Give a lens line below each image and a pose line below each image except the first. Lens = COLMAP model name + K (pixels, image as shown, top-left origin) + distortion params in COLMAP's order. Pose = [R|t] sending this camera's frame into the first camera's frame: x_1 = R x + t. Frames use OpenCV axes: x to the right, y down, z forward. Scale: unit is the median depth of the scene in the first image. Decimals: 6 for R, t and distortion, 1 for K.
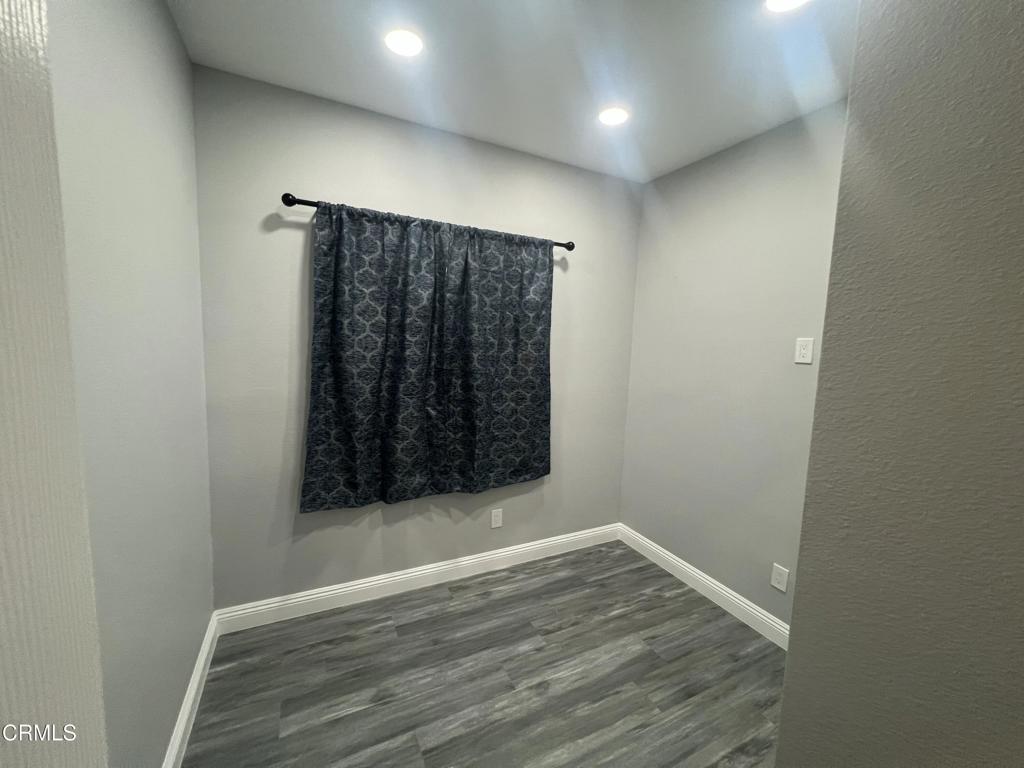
lens RADIAL K [[410.6, 0, 520.6], [0, 410.6, 390.1], [0, 0, 1]] dist [-0.001803, -0.000112]
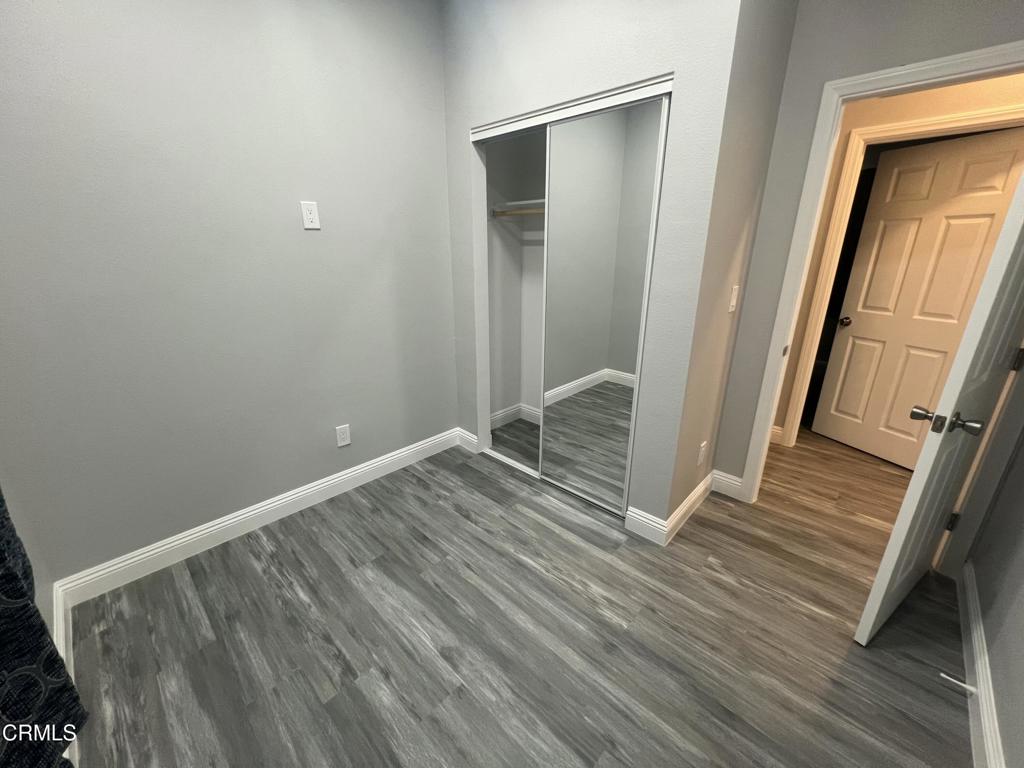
lens RADIAL K [[410.6, 0, 508.8], [0, 410.6, 375.7], [0, 0, 1]] dist [-0.001803, -0.000112]
pose [[-0.320720, -0.323174, 0.890336, -0.511795], [0.104178, 0.922253, 0.372286, -0.063645], [-0.941428, 0.212153, -0.262117, 0.965872]]
